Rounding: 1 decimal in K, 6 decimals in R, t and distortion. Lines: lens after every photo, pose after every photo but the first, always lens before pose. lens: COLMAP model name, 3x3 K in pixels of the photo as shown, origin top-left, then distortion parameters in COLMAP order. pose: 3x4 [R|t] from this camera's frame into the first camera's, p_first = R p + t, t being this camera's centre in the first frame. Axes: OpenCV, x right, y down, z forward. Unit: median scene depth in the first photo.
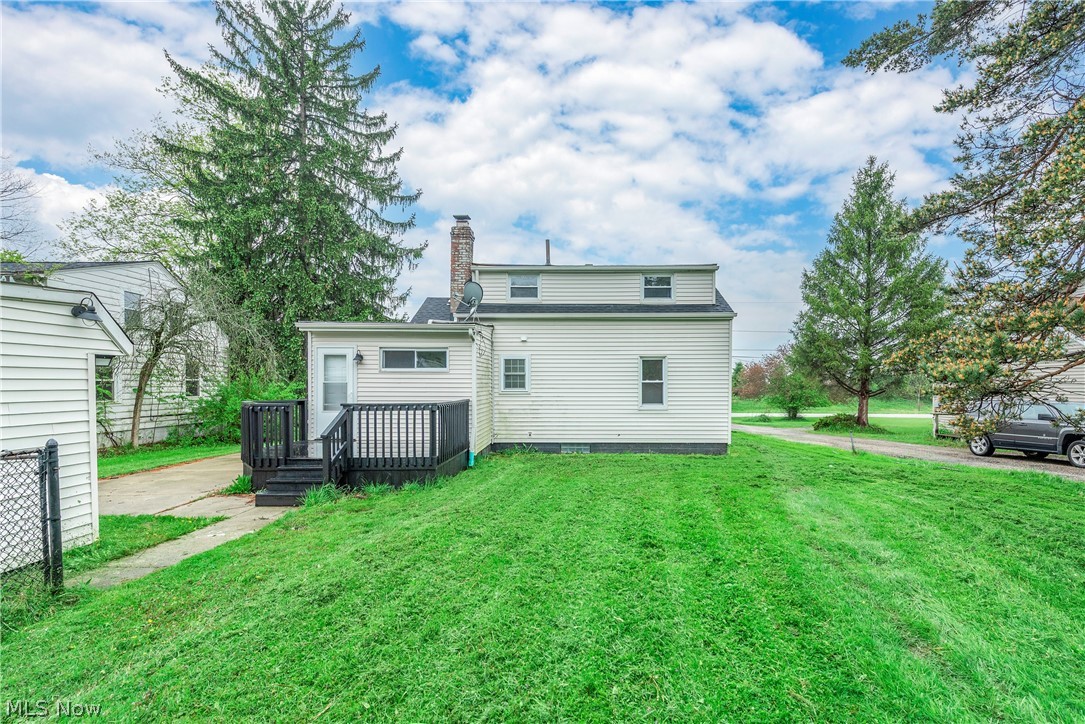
lens RADIAL K [[449.0, 0, 585.5], [0, 449.0, 392.1], [0, 0, 1]] dist [0.028626, -0.000020]
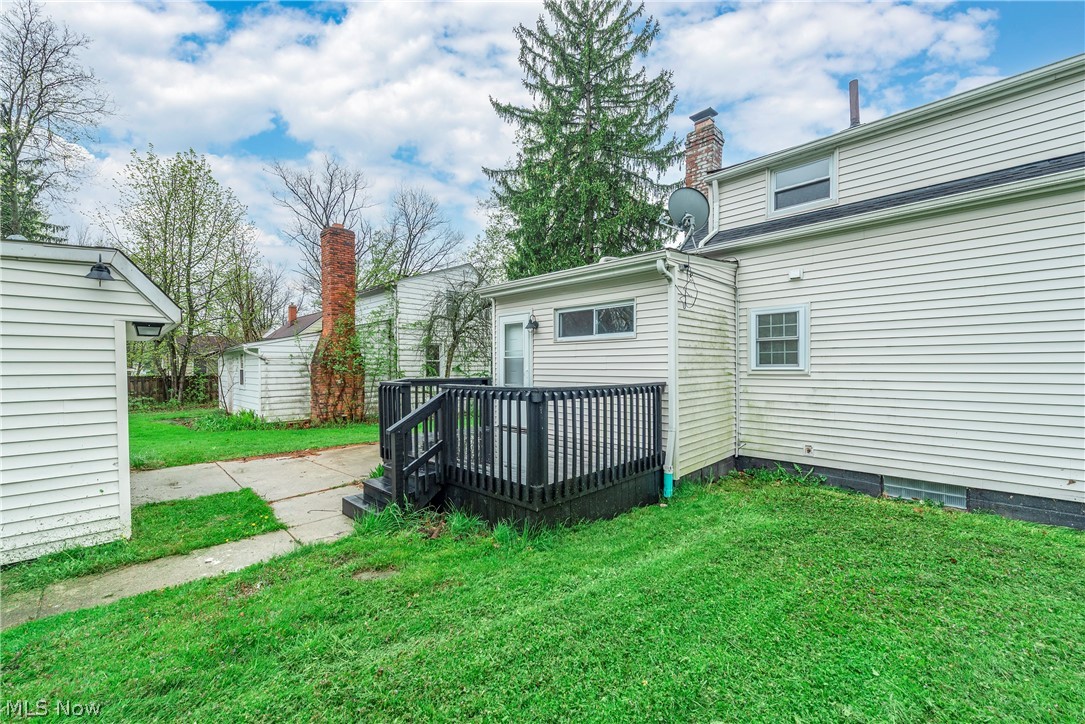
lens RADIAL K [[424.8, 0, 544.4], [0, 424.8, 368.3], [0, 0, 1]] dist [0.015402, -0.000151]
pose [[0.696094, -0.001612, -0.717949, 0.029674], [-0.007384, 0.999929, -0.009404, 0.003927], [0.717913, 0.011848, 0.696032, 0.487727]]
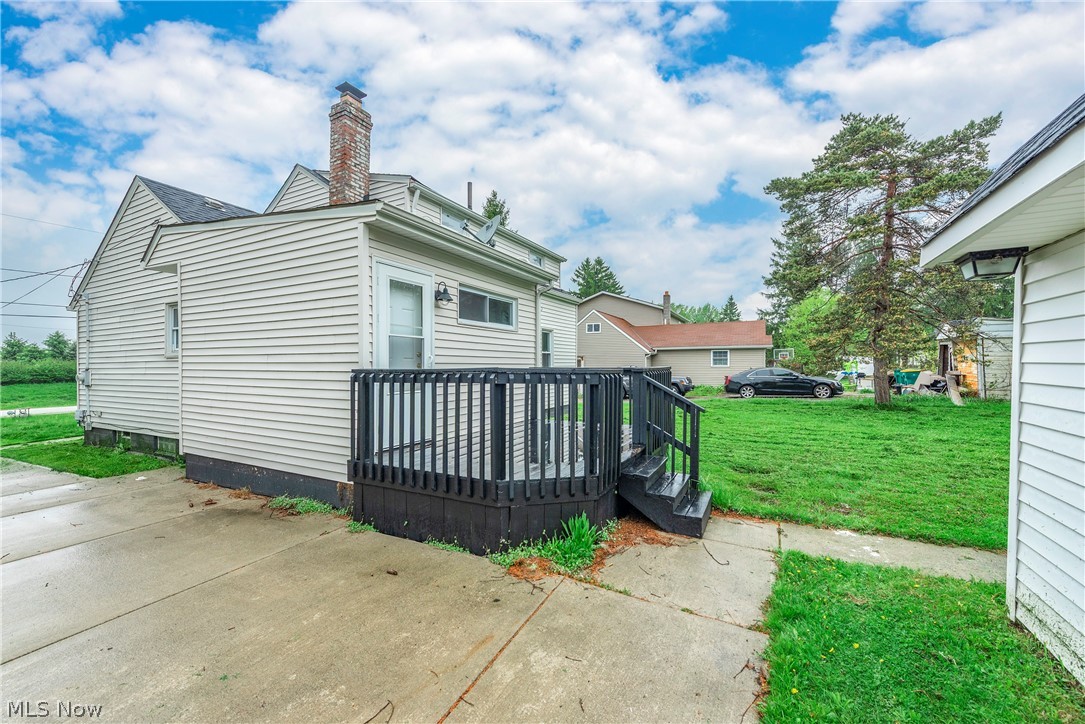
lens RADIAL K [[424.8, 0, 544.4], [0, 424.8, 368.3], [0, 0, 1]] dist [0.015402, -0.000151]
pose [[0.500365, -0.007988, 0.865778, -0.864900], [0.020875, 0.999778, -0.002840, 0.018948], [-0.865563, 0.019494, 0.500420, 0.594130]]
